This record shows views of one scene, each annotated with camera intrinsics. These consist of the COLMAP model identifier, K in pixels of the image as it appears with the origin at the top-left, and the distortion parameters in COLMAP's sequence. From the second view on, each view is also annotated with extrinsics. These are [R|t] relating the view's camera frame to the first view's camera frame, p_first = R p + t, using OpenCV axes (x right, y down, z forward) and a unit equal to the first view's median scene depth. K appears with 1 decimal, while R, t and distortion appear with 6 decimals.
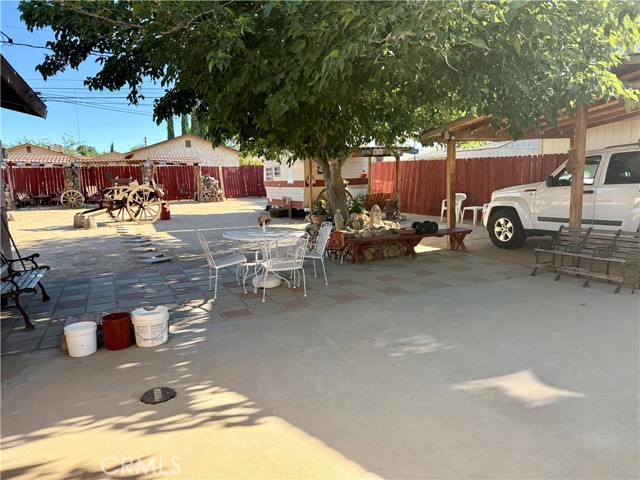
lens RADIAL K [[450.4, 0, 322.0], [0, 450.4, 241.8], [0, 0, 1]] dist [0.067169, -0.090288]
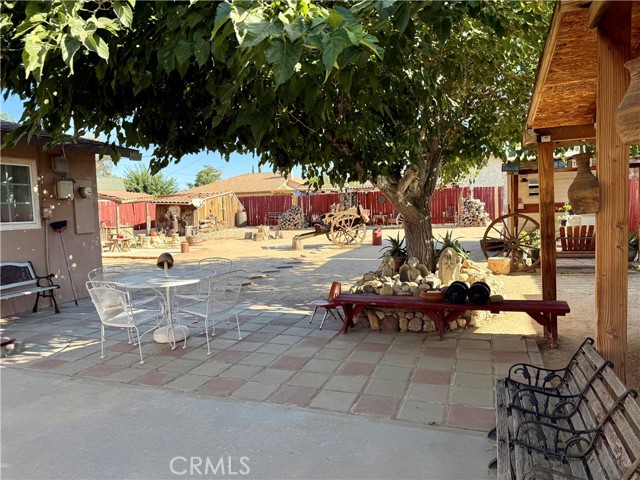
lens RADIAL K [[450.4, 0, 321.6], [0, 450.4, 238.4], [0, 0, 1]] dist [0.067169, -0.090288]
pose [[0.707068, 0.049048, -0.705443, 0.308407], [-0.083022, 0.996450, -0.013932, -0.047280], [0.702255, 0.068418, 0.708630, 0.262808]]
